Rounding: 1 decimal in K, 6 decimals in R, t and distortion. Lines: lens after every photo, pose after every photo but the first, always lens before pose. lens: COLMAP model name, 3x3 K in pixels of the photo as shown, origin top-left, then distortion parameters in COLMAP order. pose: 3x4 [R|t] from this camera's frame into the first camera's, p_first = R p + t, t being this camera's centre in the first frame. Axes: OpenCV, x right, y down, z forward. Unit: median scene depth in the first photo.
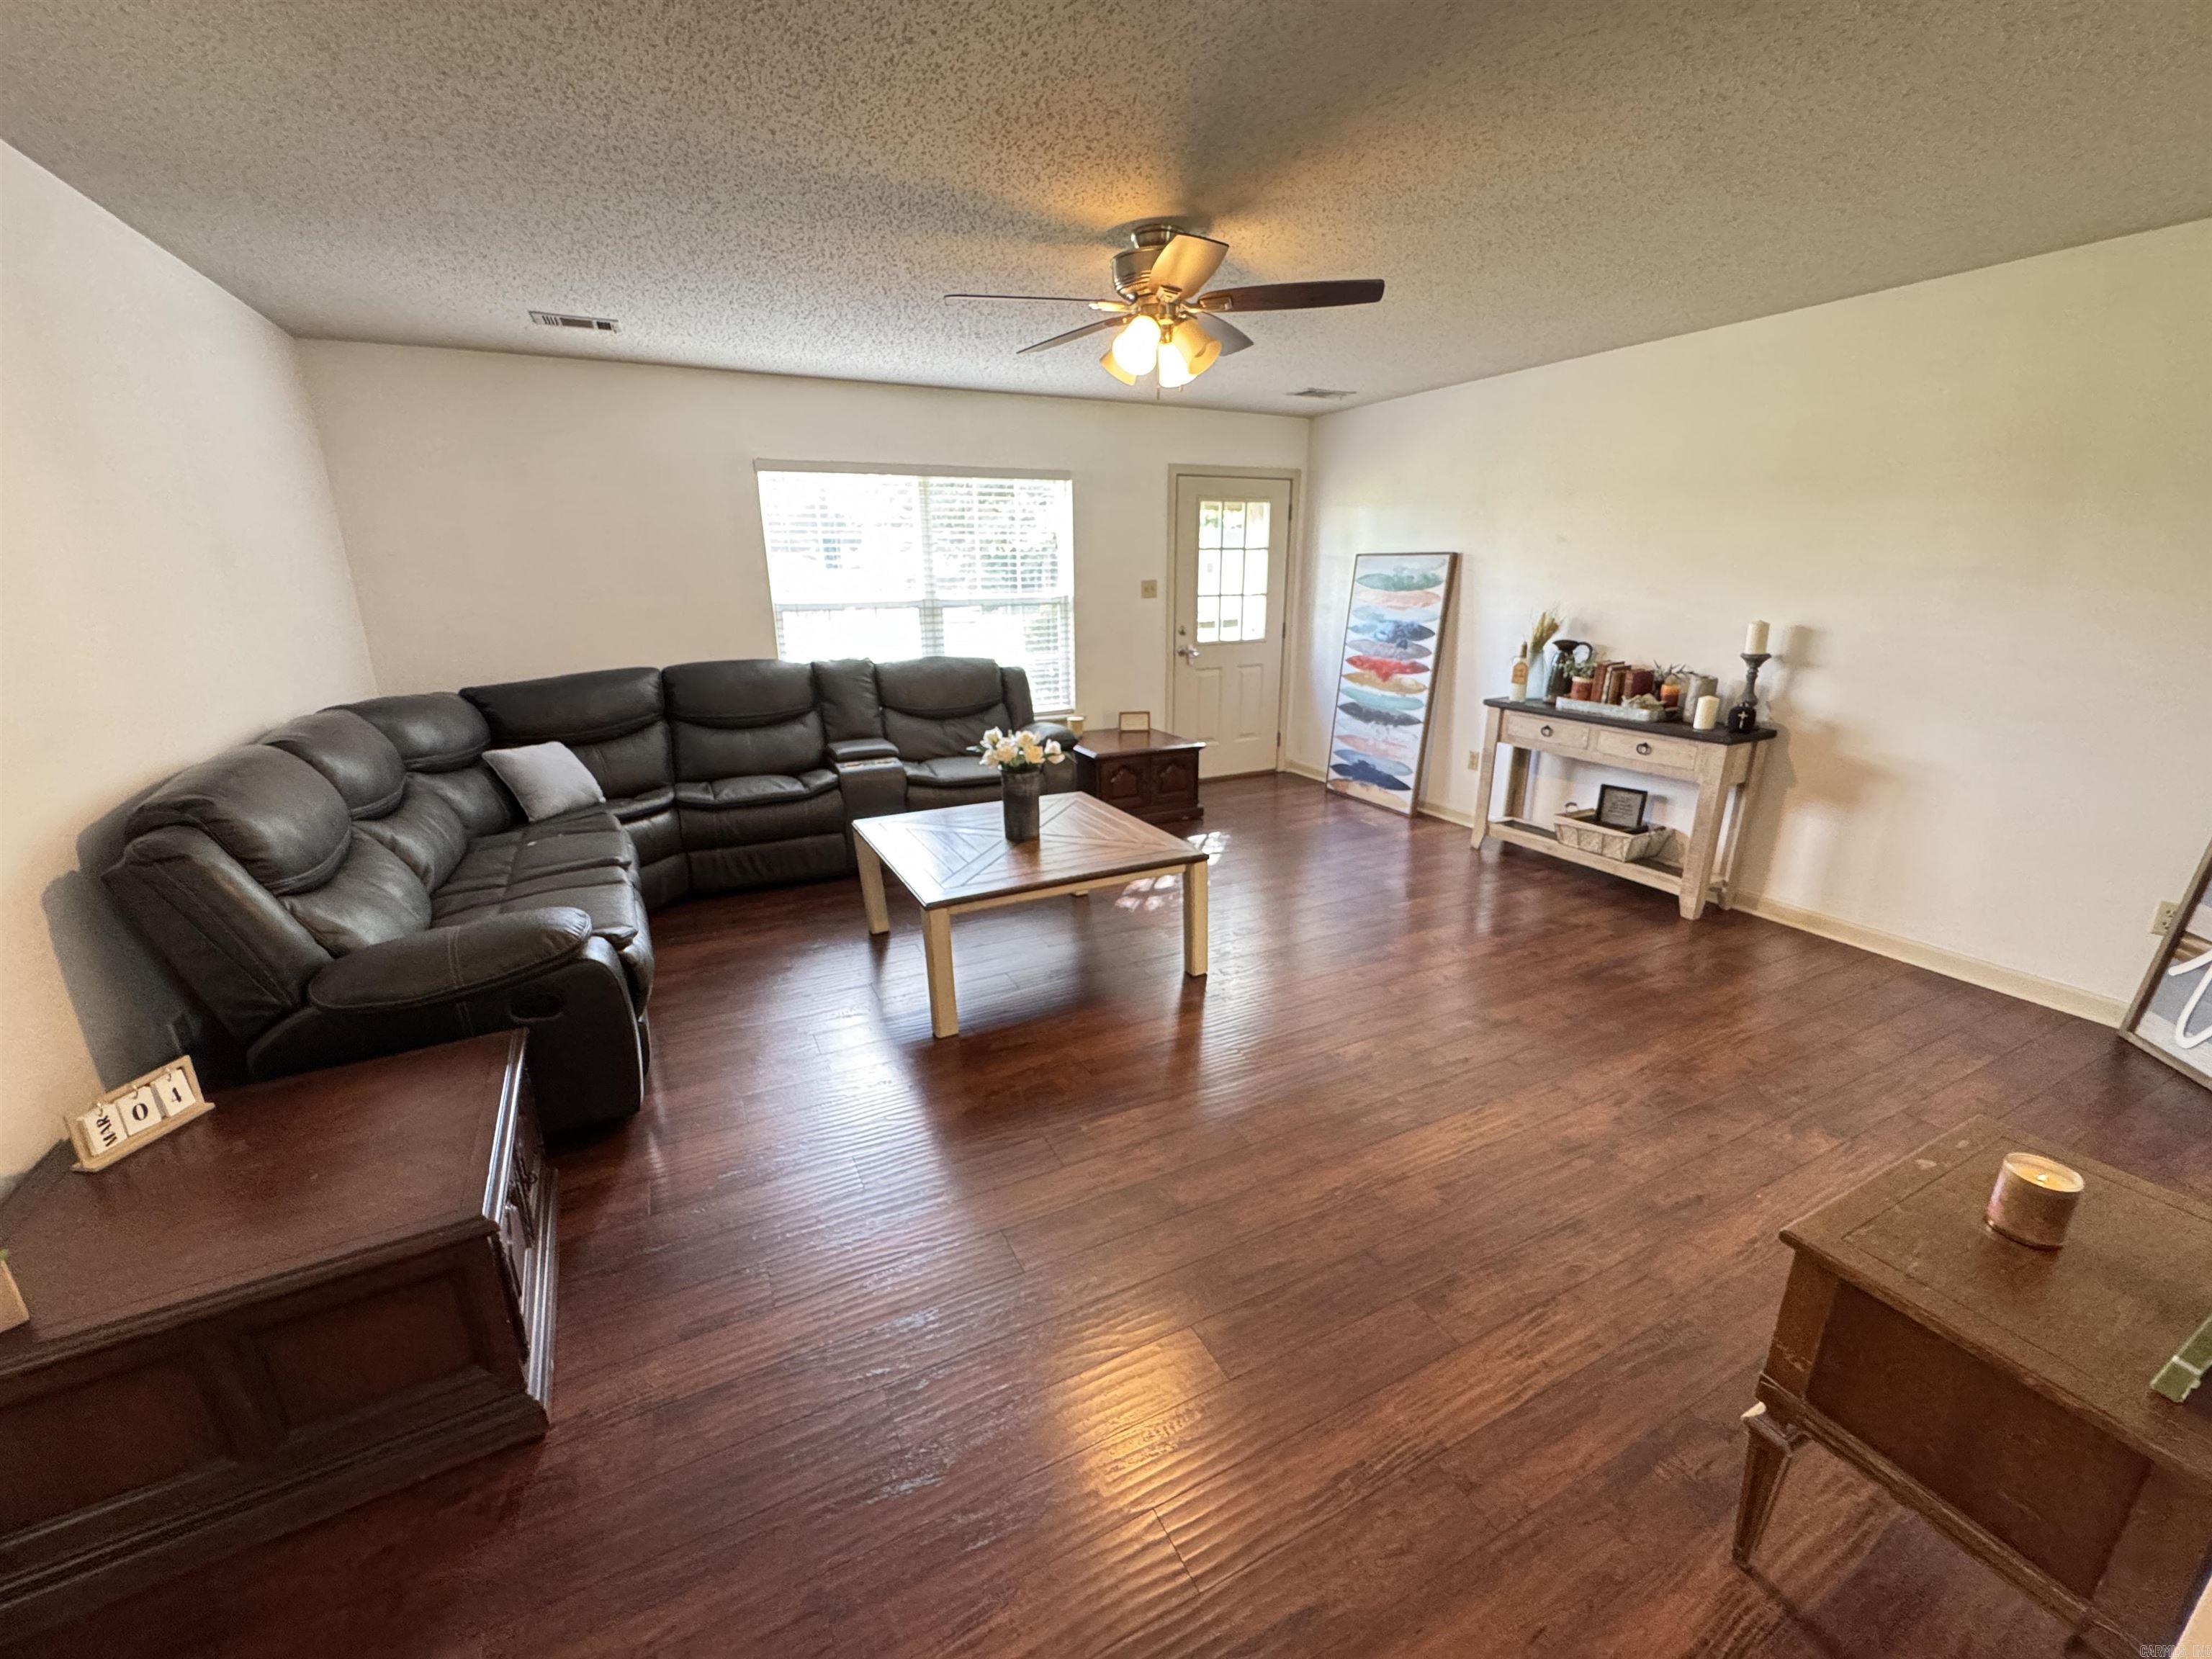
lens RADIAL K [[890.0, 0, 1106.0], [0, 890.0, 829.5], [0, 0, 1]] dist [-0.003025, -0.000295]
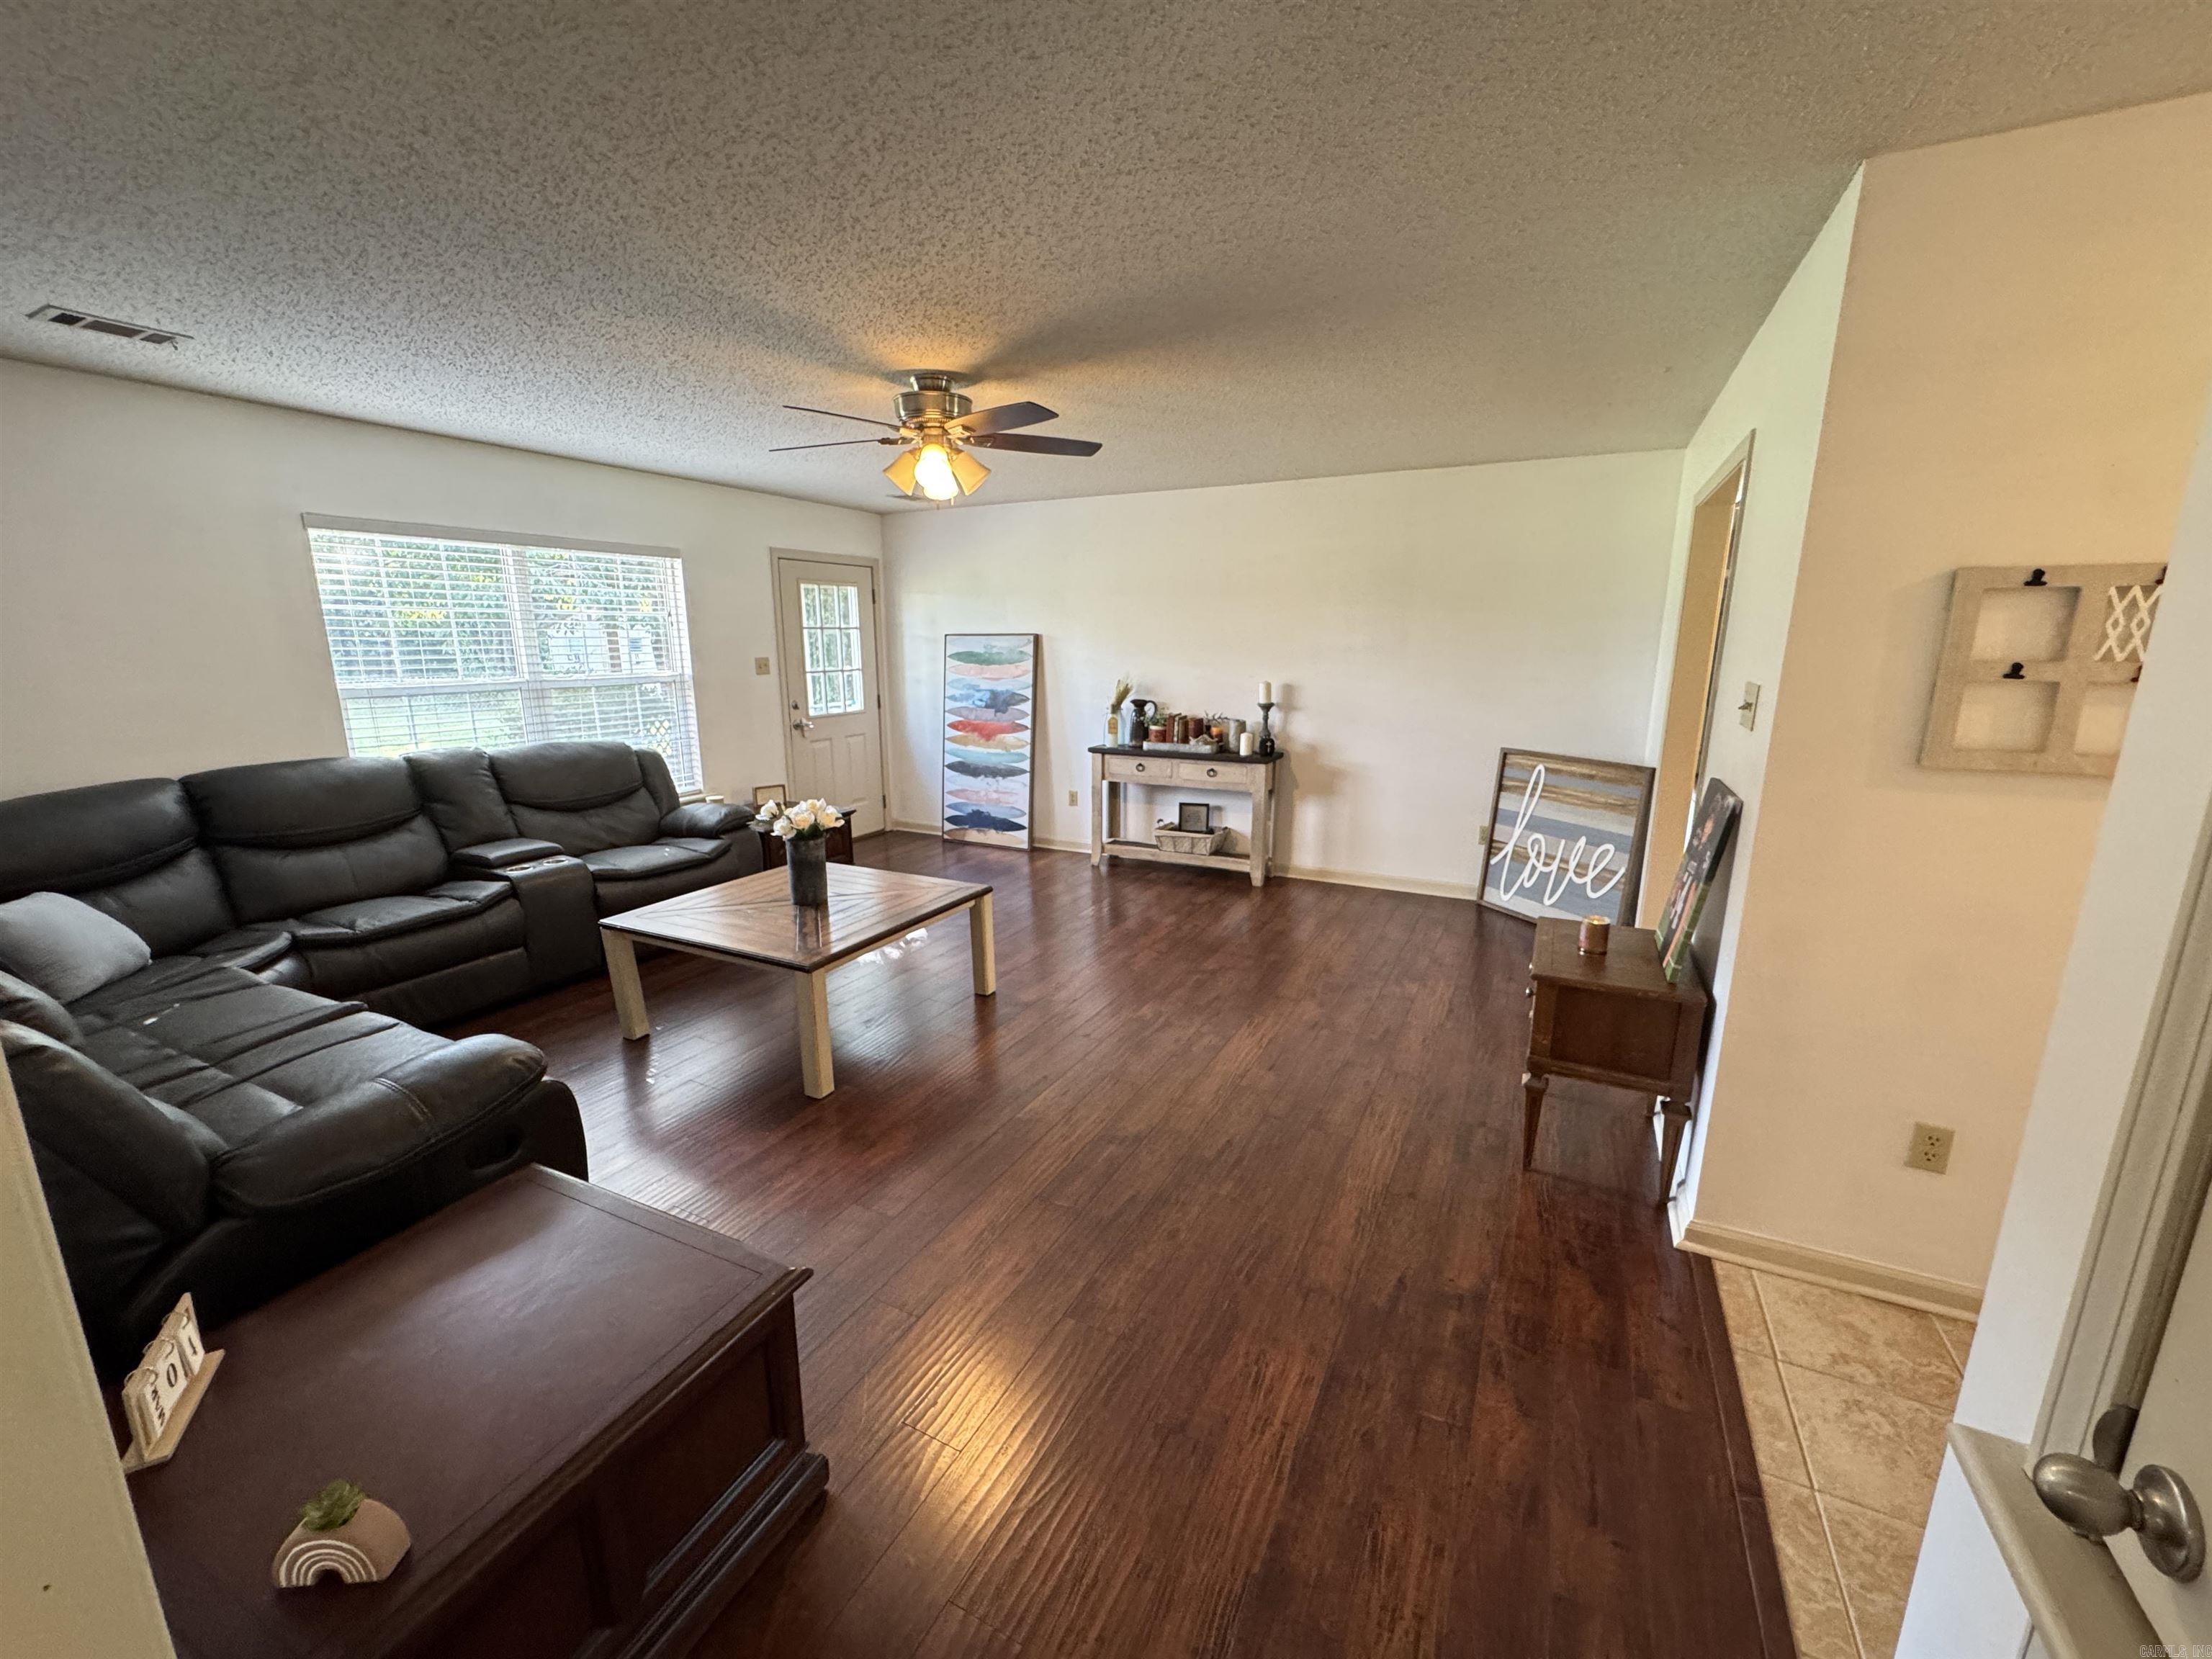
lens RADIAL K [[885.8, 0, 1106.0], [0, 885.8, 829.5], [0, 0, 1]] dist [-0.001239, 0.000051]
pose [[0.807624, -0.118577, 0.577654, -0.304154], [0.163969, 0.986101, -0.026827, 0.006841], [-0.566444, 0.116383, 0.815841, -0.033077]]
